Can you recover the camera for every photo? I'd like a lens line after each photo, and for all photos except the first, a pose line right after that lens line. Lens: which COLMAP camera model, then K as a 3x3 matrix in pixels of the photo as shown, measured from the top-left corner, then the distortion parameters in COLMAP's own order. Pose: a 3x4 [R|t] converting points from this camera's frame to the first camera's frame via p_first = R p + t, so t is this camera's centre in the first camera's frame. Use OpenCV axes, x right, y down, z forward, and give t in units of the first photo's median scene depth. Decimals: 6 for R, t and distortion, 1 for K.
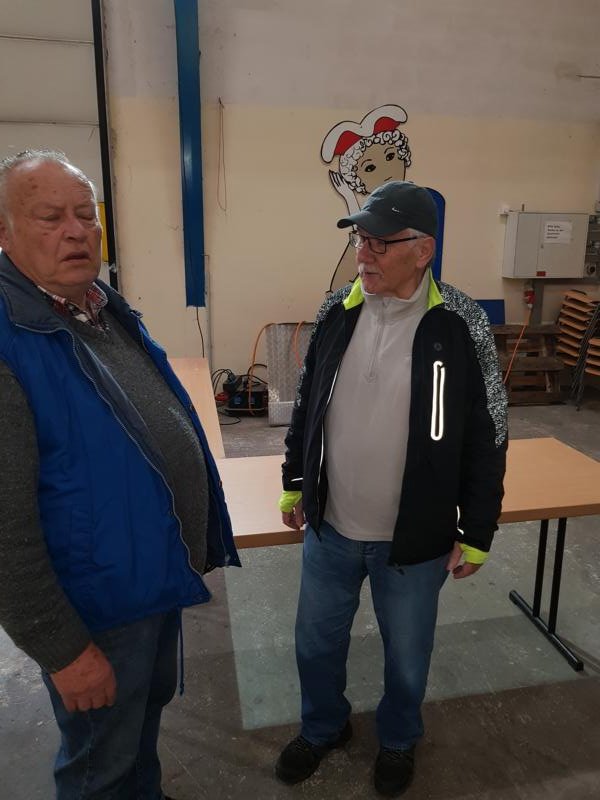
lens RADIAL K [[629.2, 0, 302.0], [0, 629.2, 395.4], [0, 0, 1]] dist [0.003867, -0.012089]
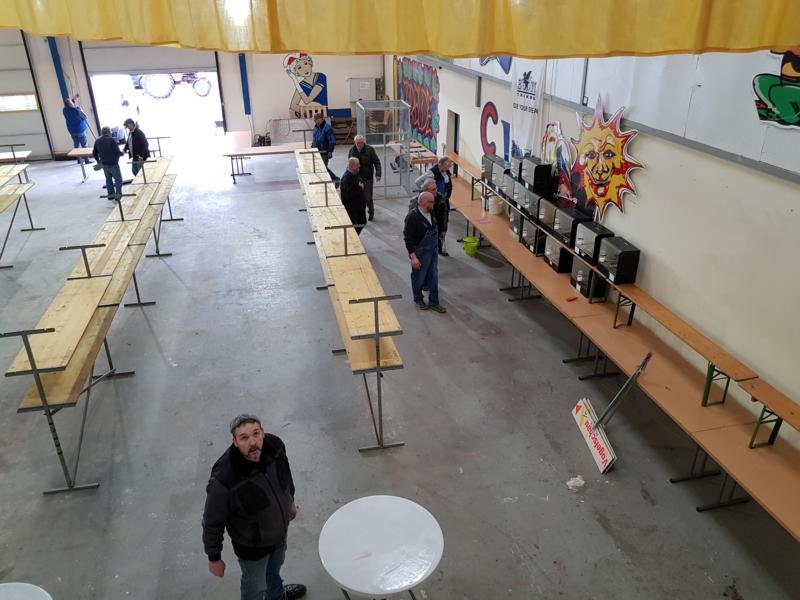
lens RADIAL K [[629.2, 0, 387.0], [0, 629.2, 289.9], [0, 0, 1]] dist [0.003867, -0.012089]
pose [[0.999731, -0.023133, -0.001561, 0.528939], [0.022940, 0.977126, 0.211422, 0.073443], [-0.003365, -0.211401, 0.977394, -2.354131]]
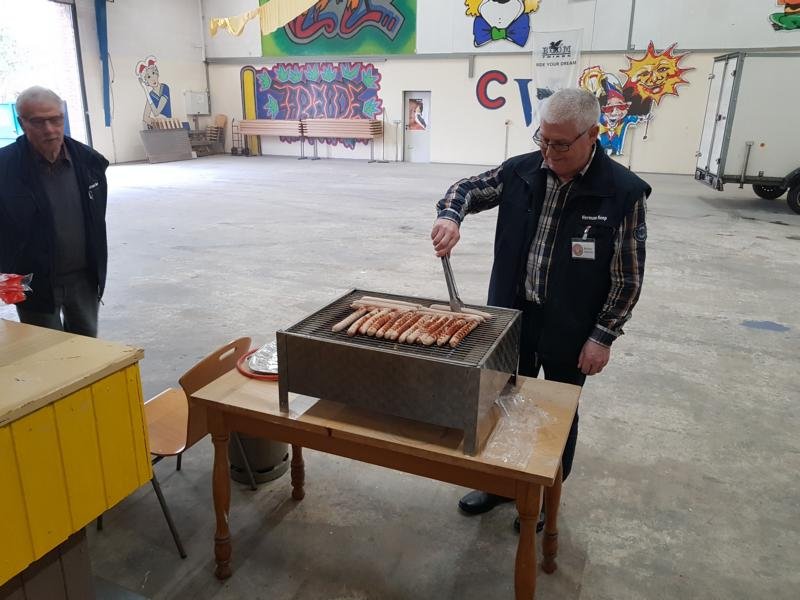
lens RADIAL K [[629.2, 0, 388.8], [0, 629.2, 296.6], [0, 0, 1]] dist [0.003867, -0.012089]
pose [[0.561593, -0.246790, 0.789752, -1.848932], [0.181875, 0.967958, 0.173146, 0.330064], [-0.807177, 0.046399, 0.588483, -1.600441]]
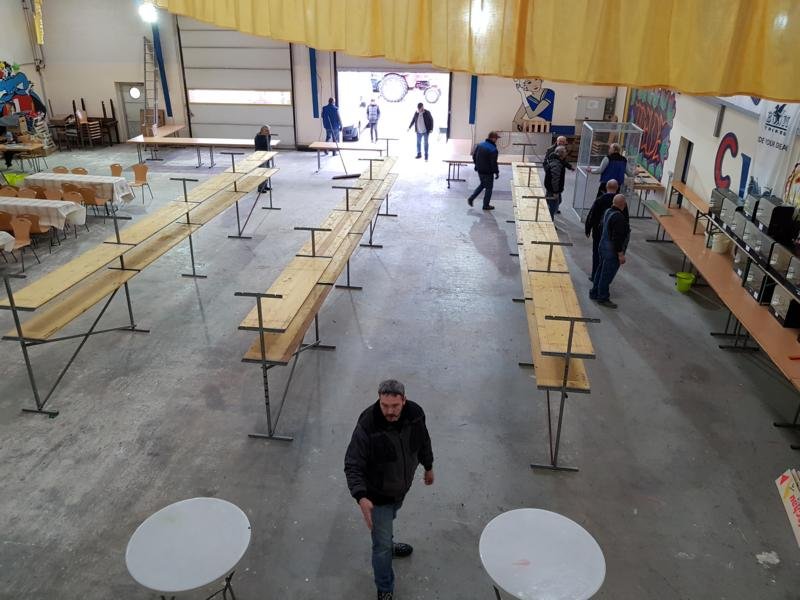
lens RADIAL K [[629.2, 0, 386.4], [0, 629.2, 274.9], [0, 0, 1]] dist [0.003867, -0.012089]
pose [[0.943822, 0.129974, -0.303819, 0.524352], [-0.076073, 0.980166, 0.182995, 0.068877], [0.321578, -0.149603, 0.934990, -2.403910]]
